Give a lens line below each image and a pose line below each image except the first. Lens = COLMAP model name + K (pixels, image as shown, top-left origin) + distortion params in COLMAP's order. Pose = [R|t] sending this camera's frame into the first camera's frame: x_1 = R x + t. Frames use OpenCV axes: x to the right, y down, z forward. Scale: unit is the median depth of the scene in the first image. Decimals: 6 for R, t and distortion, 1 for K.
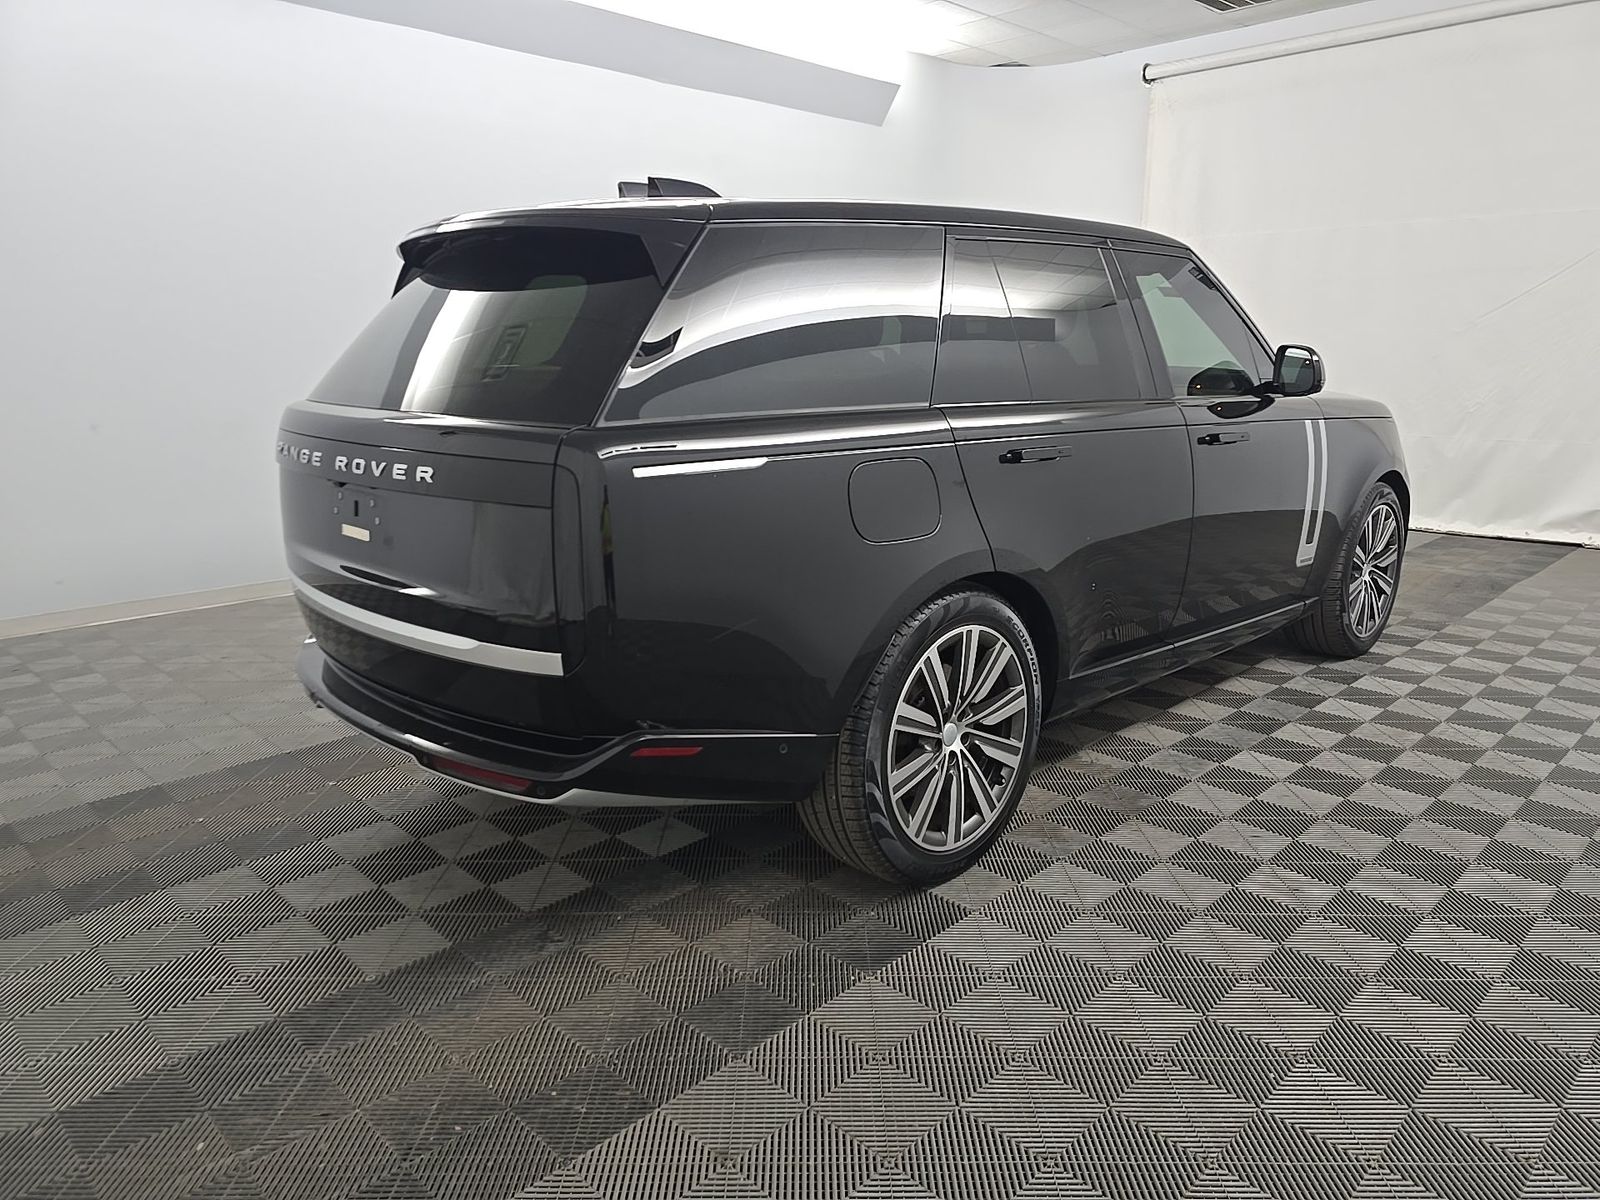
lens RADIAL K [[1092.0, 0, 800.0], [0, 1092.0, 600.0], [0, 0, 1]] dist [0.000414, -0.000028]
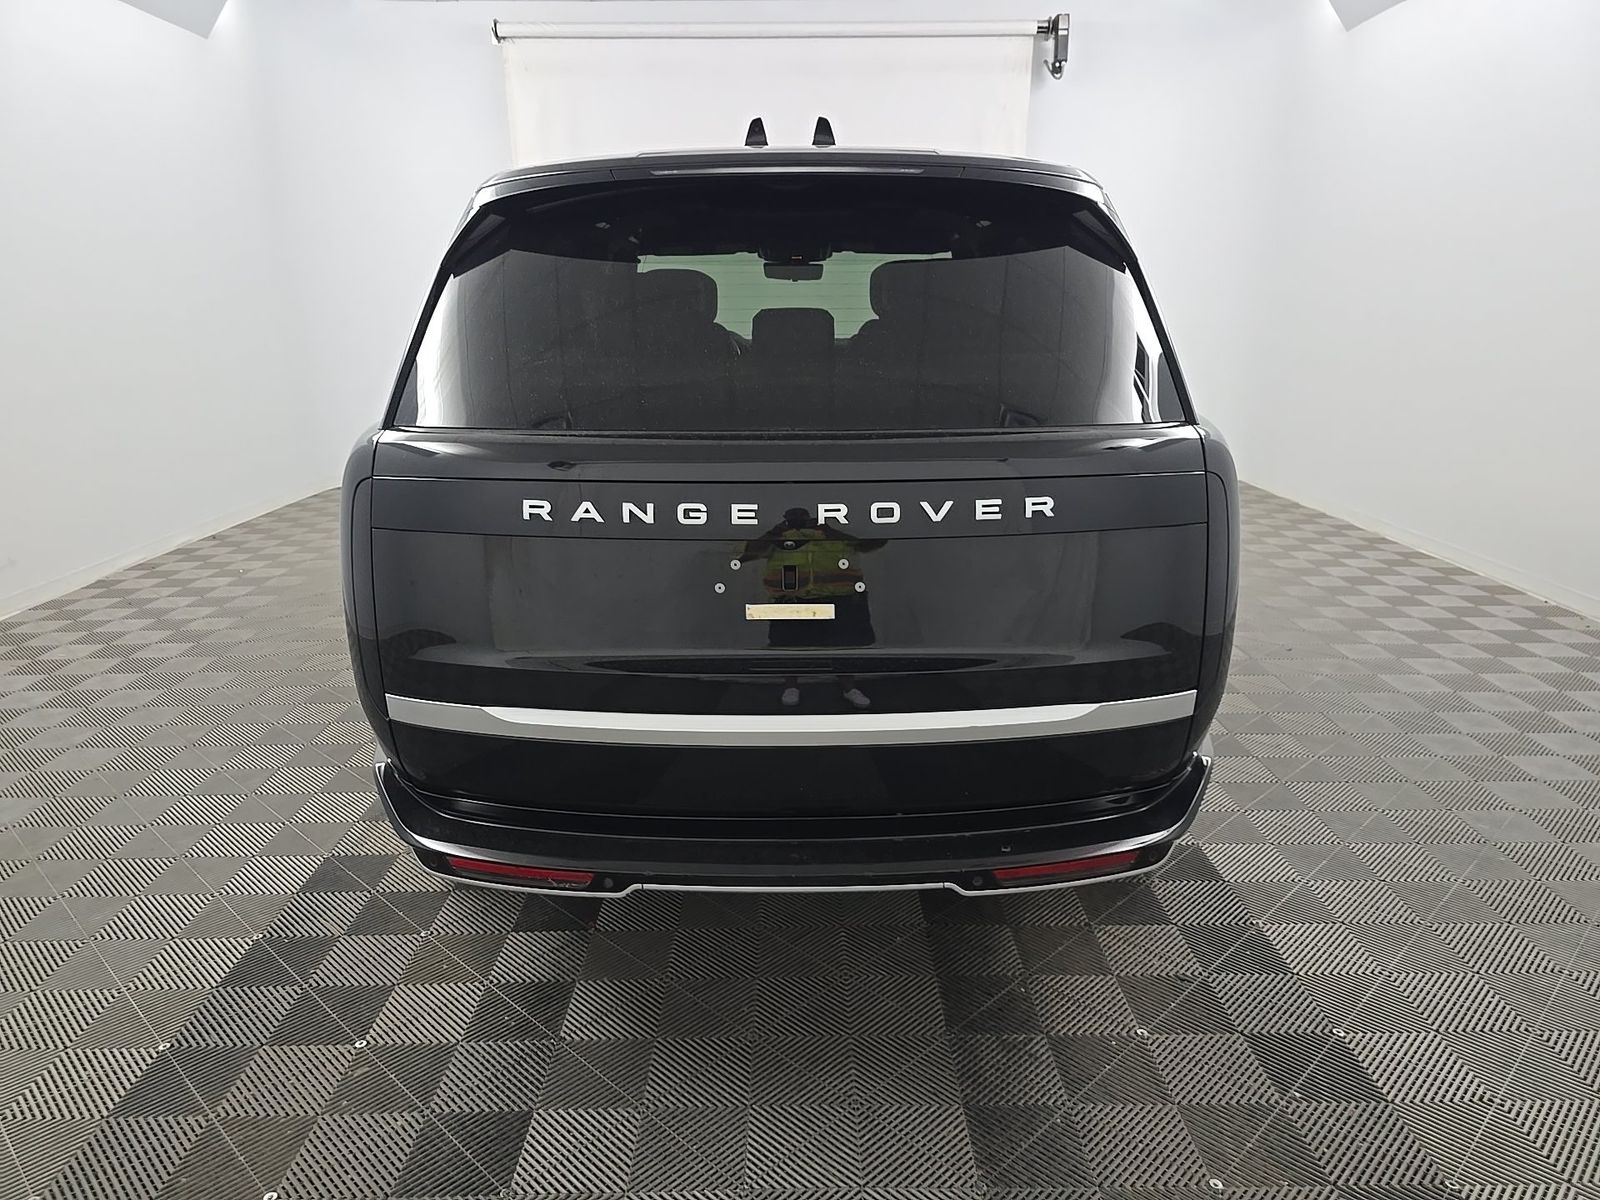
lens RADIAL K [[1092.0, 0, 800.0], [0, 1092.0, 600.0], [0, 0, 1]] dist [0.000414, -0.000028]
pose [[0.704892, -0.189670, 0.683486, -0.912935], [0.168931, 0.980750, 0.097940, -0.142437], [-0.688905, 0.046425, 0.723363, 0.525580]]
